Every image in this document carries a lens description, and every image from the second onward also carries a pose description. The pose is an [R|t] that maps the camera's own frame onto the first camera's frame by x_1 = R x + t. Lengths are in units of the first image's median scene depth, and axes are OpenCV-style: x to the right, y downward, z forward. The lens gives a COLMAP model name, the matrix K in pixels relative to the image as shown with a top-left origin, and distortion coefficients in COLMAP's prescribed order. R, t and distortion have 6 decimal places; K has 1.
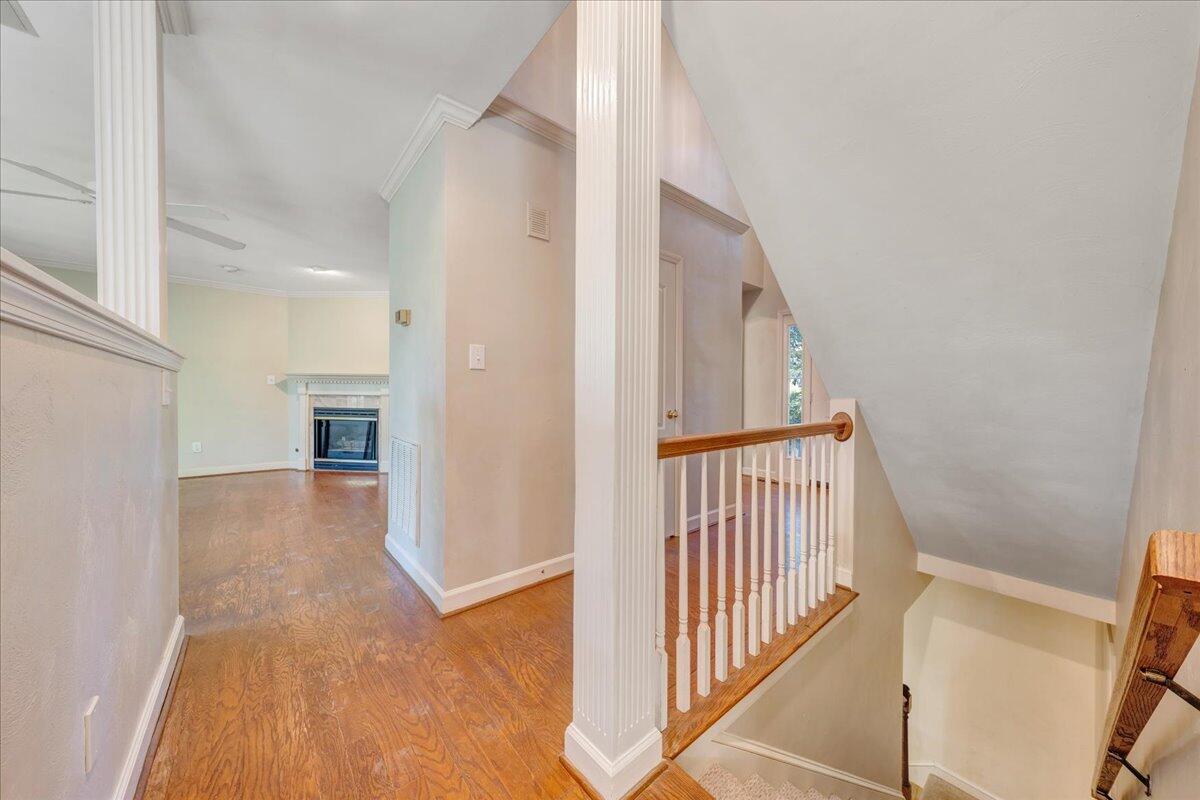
lens RADIAL K [[408.3, 0, 597.9], [0, 408.3, 402.1], [0, 0, 1]] dist [-0.001511, 0.000532]
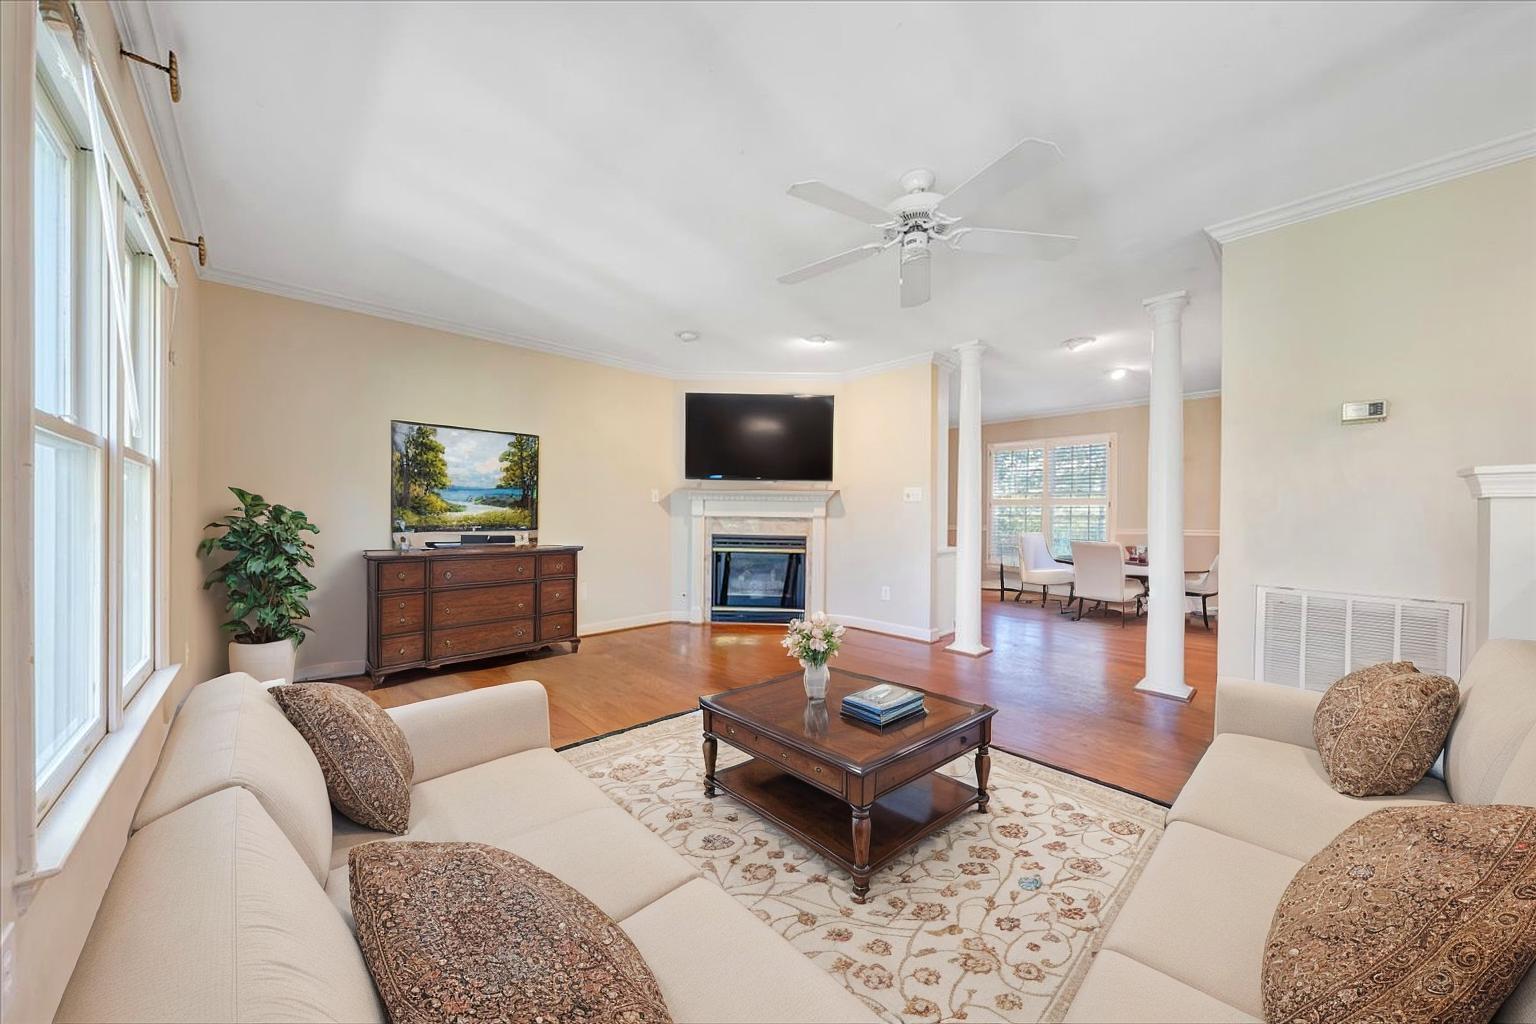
lens RADIAL K [[522.6, 0, 770.1], [0, 522.6, 512.6], [0, 0, 1]] dist [-0.001511, 0.000532]
pose [[0.997545, 0.000408, 0.070021, -0.657809], [0.000131, 0.999970, -0.007691, -0.017975], [-0.070022, 0.007682, 0.997516, 0.089088]]
